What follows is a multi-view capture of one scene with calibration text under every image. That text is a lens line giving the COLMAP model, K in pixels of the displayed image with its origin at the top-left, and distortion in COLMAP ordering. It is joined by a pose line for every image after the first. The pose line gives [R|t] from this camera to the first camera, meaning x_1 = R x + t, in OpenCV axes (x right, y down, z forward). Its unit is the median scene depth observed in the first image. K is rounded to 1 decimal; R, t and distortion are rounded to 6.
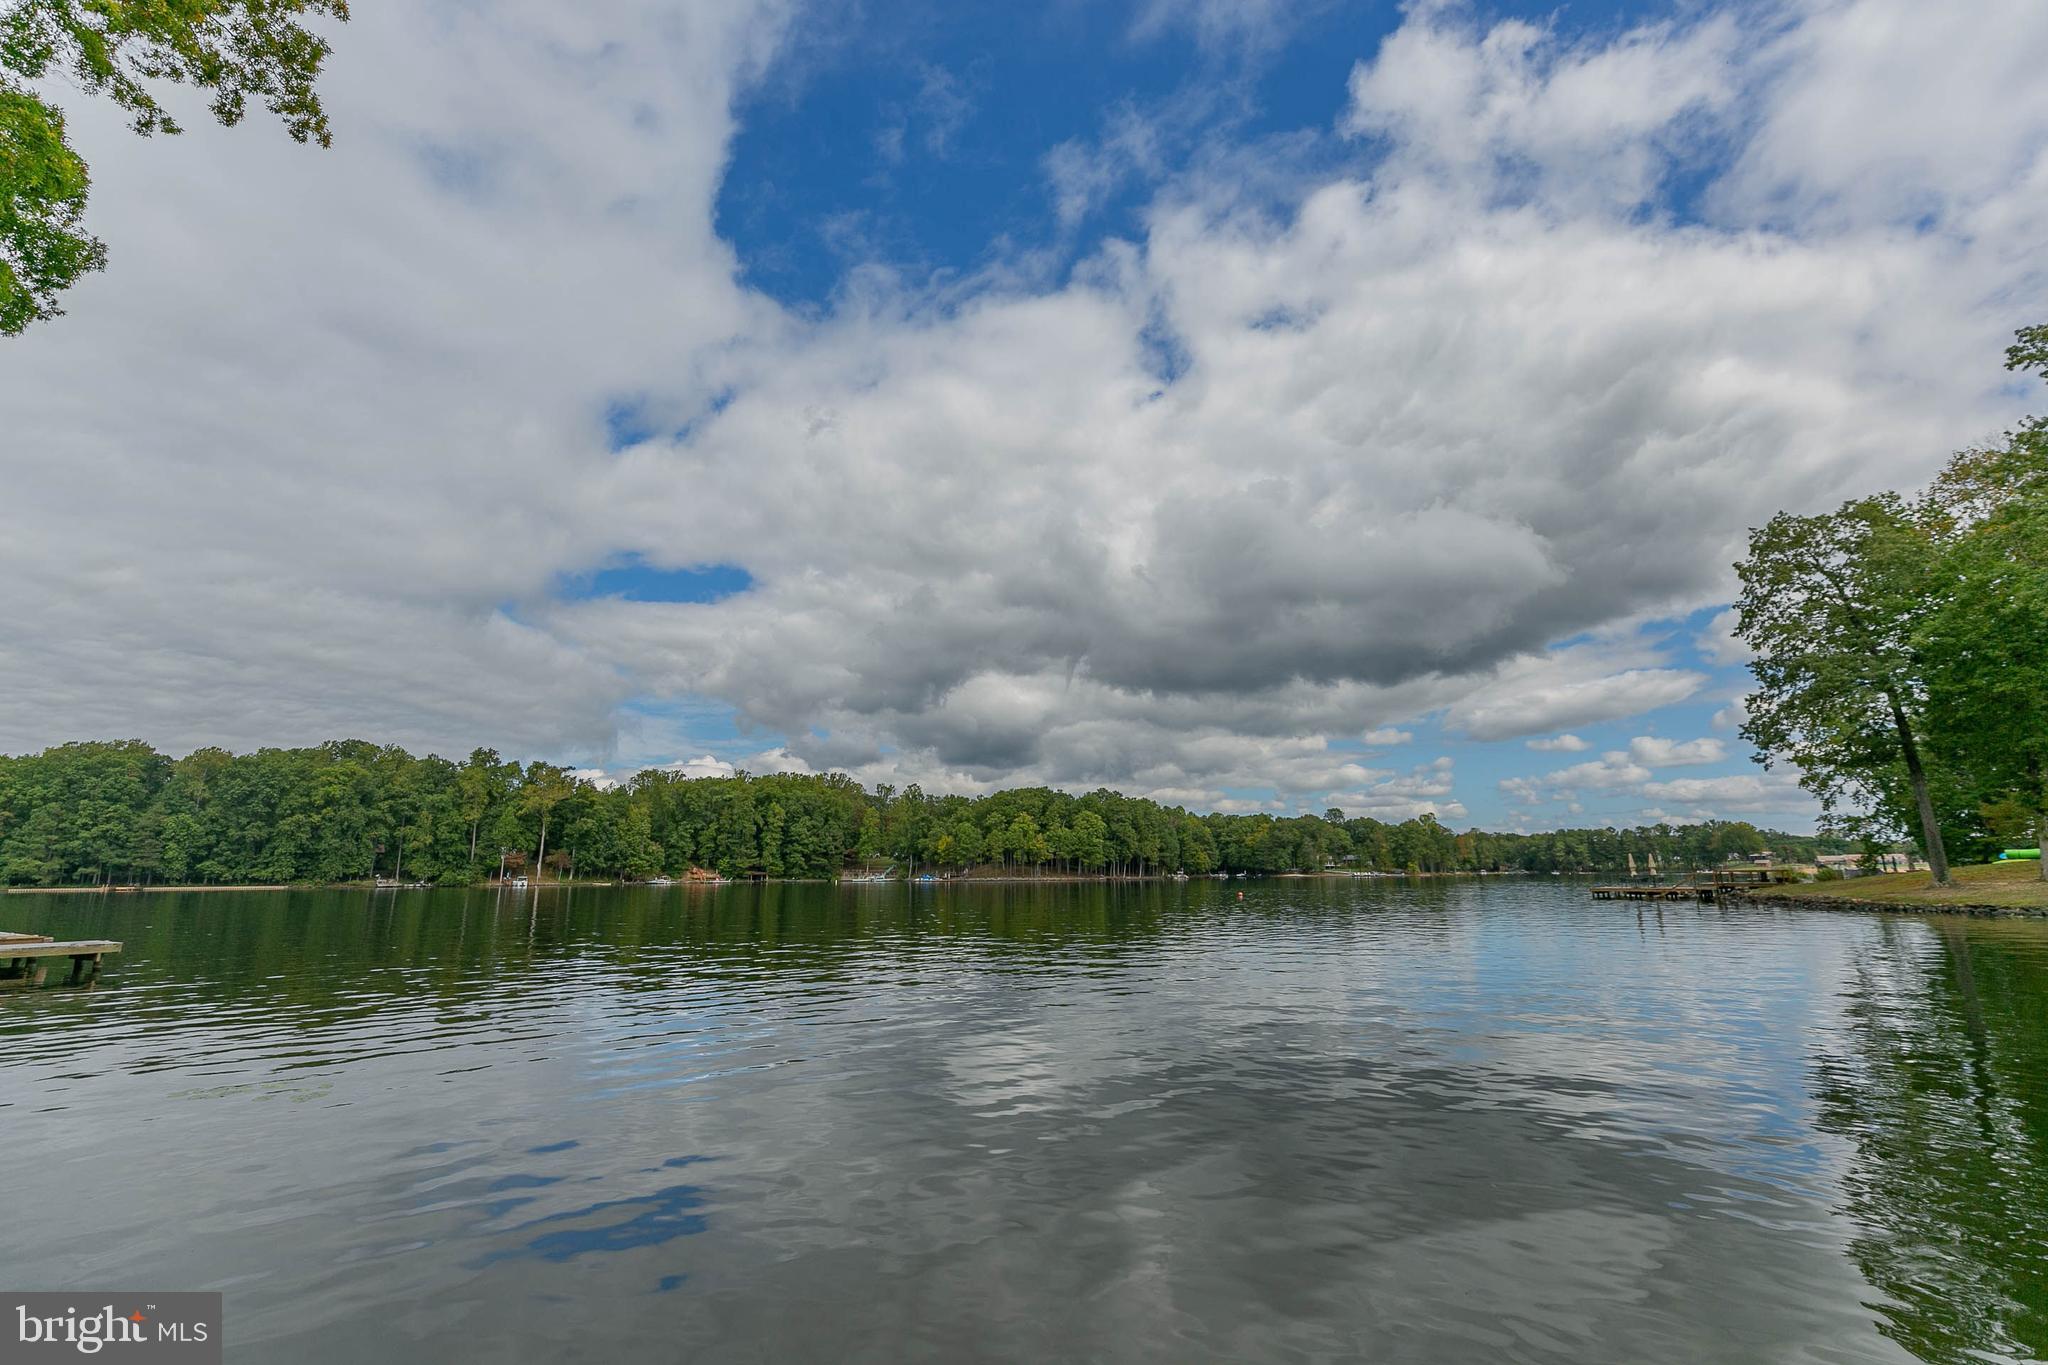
lens RADIAL K [[922.9, 0, 1013.2], [0, 922.9, 676.4], [0, 0, 1]] dist [0.006983, -0.001747]
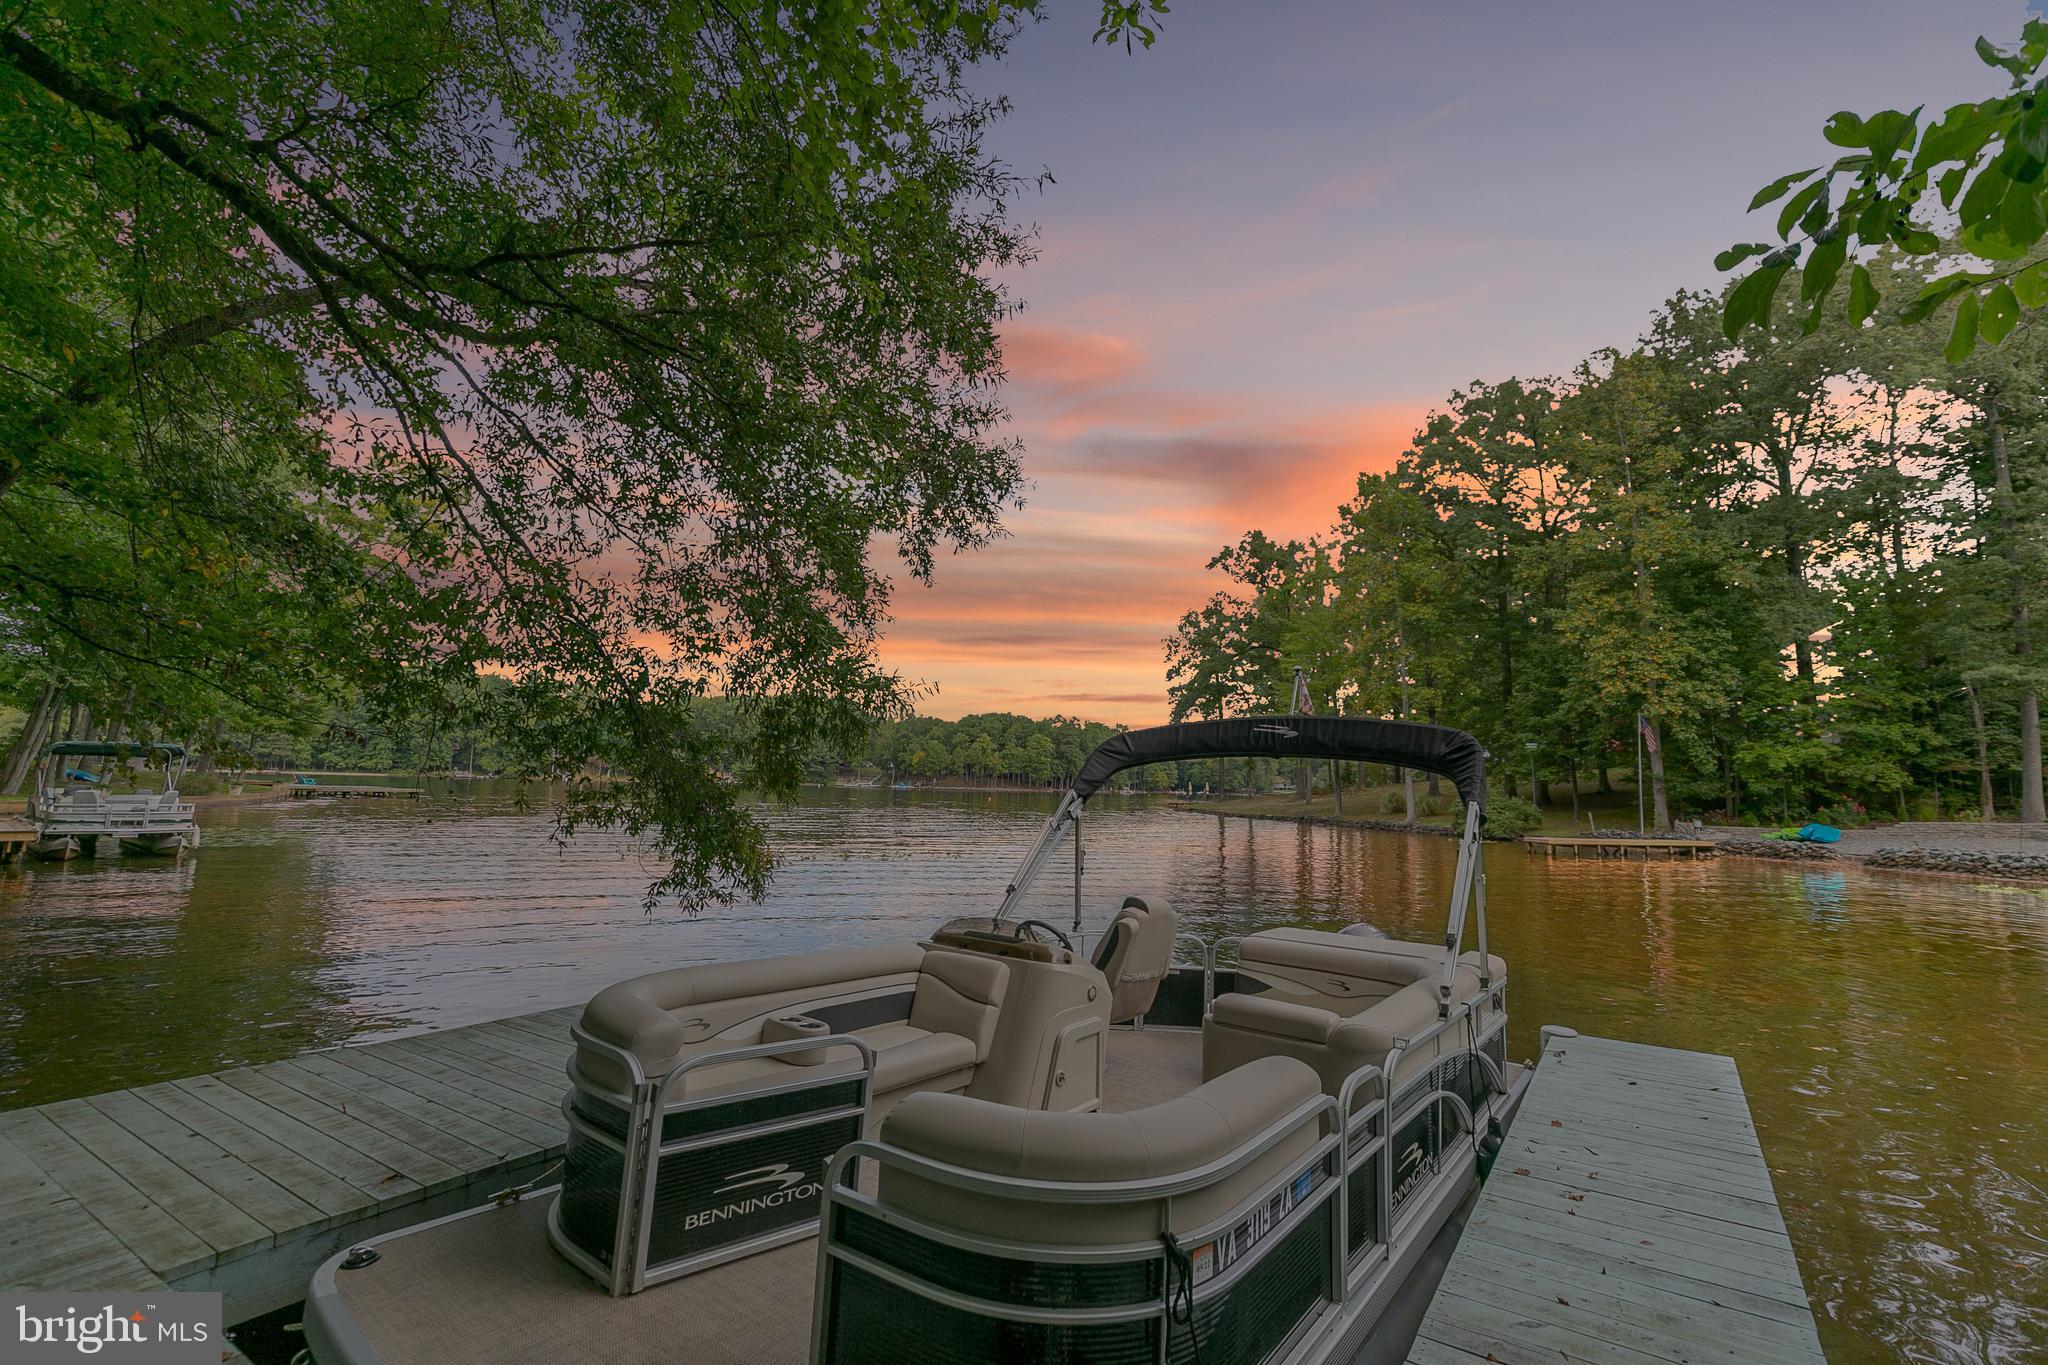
lens RADIAL K [[922.9, 0, 1021.3], [0, 922.9, 688.5], [0, 0, 1]] dist [0.006983, -0.001747]
pose [[0.998589, 0.029493, -0.044151, 0.110977], [-0.024610, 0.993920, 0.107316, -0.038495], [0.047048, -0.106078, 0.993244, -0.167549]]
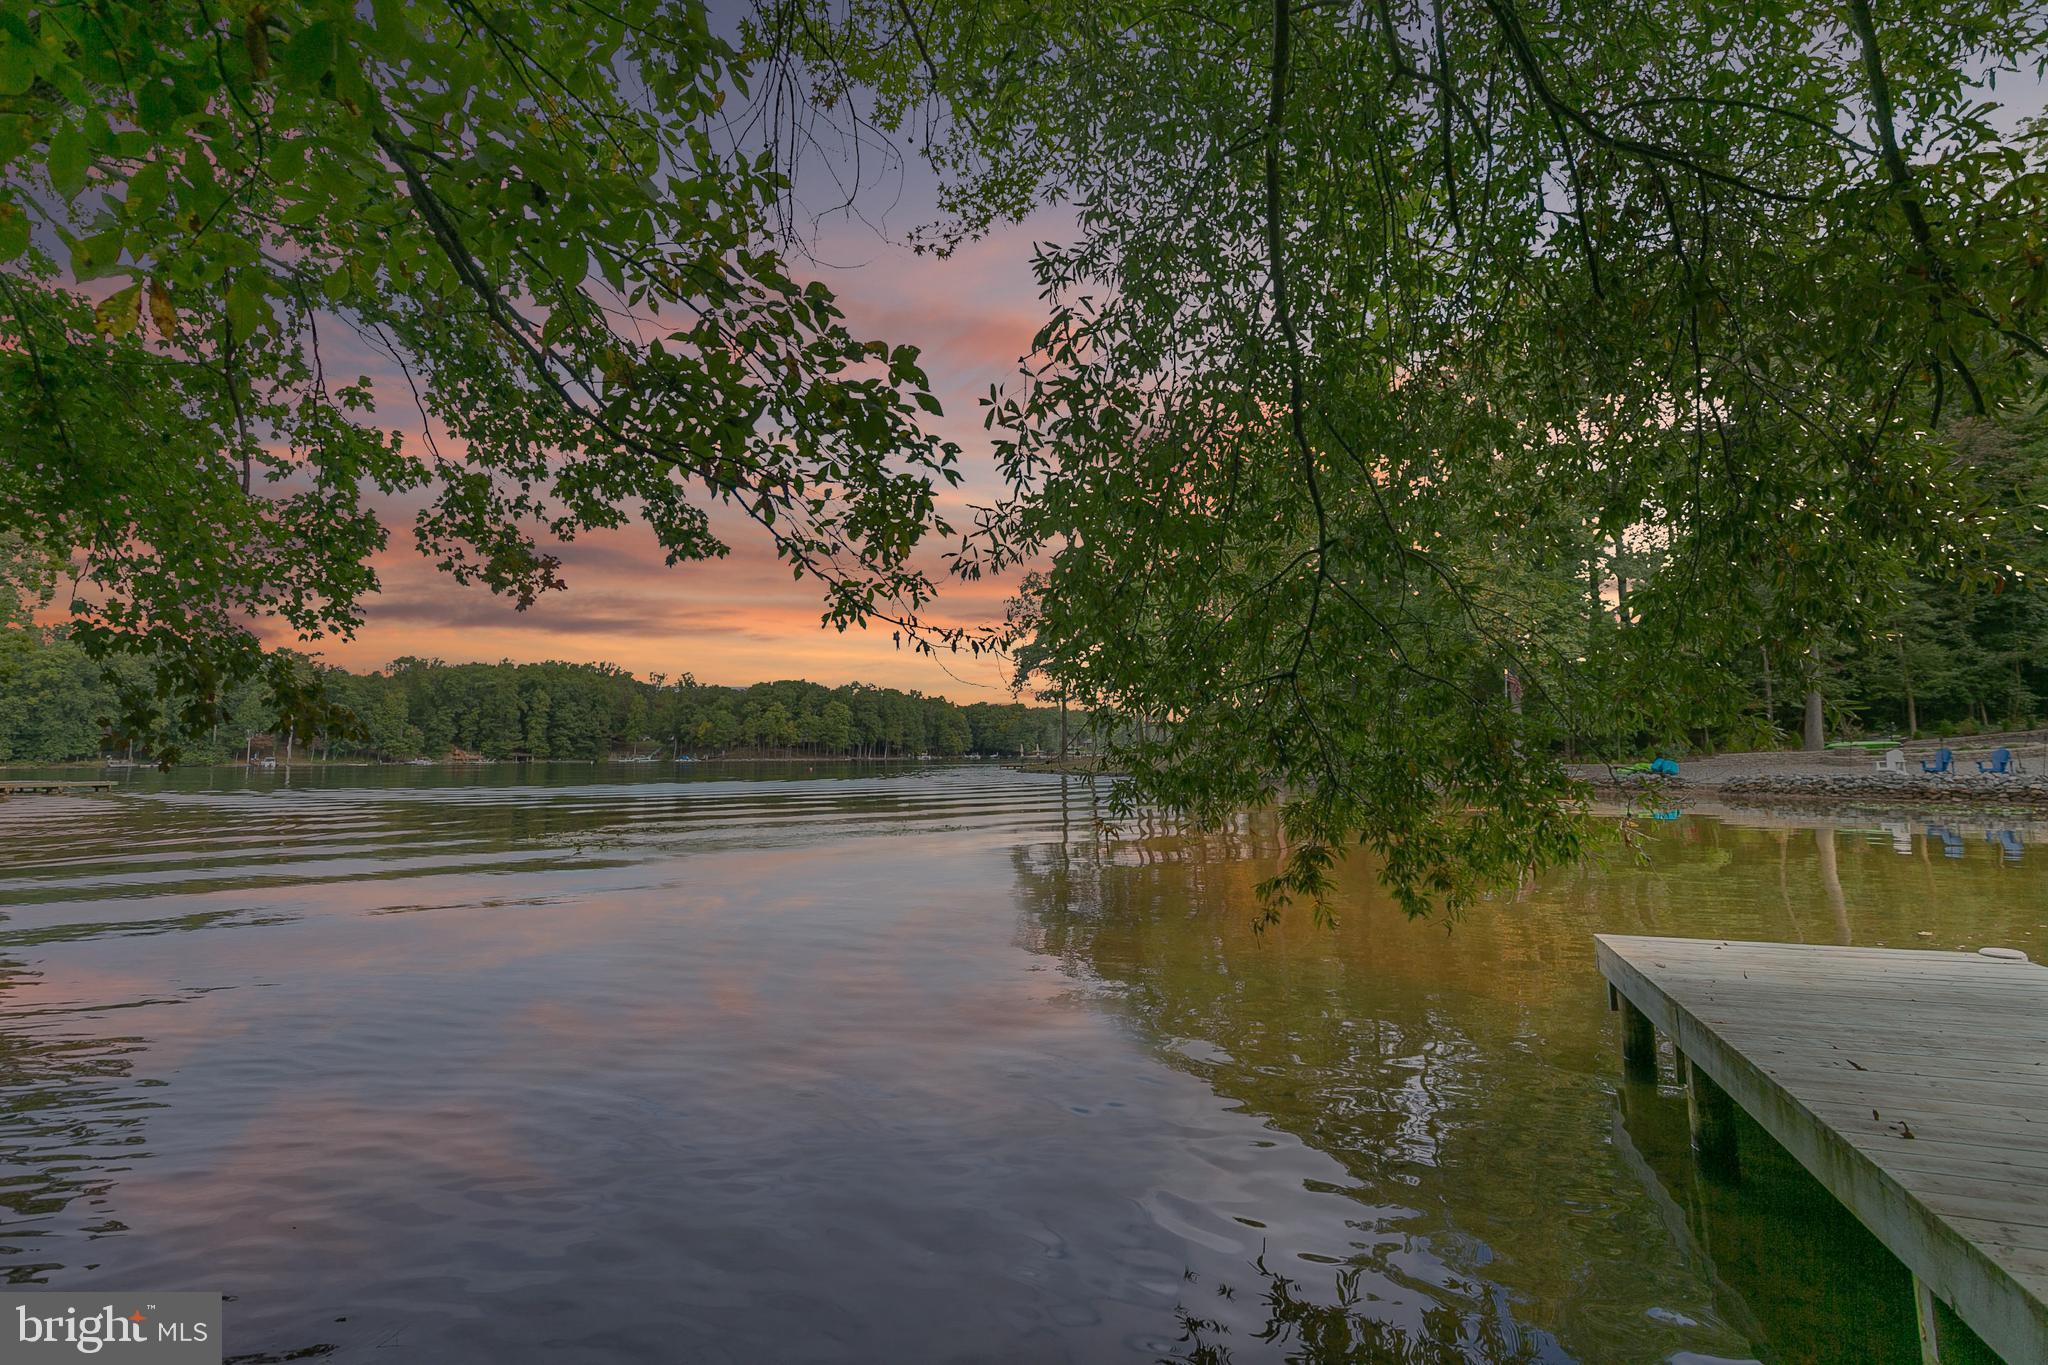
lens RADIAL K [[922.9, 0, 1027.3], [0, 922.9, 681.0], [0, 0, 1]] dist [0.006983, -0.001747]
pose [[0.979888, 0.017241, 0.198803, 0.087246], [-0.043057, 0.991060, 0.126277, -0.034346], [-0.194849, -0.132297, 0.971870, -0.155355]]
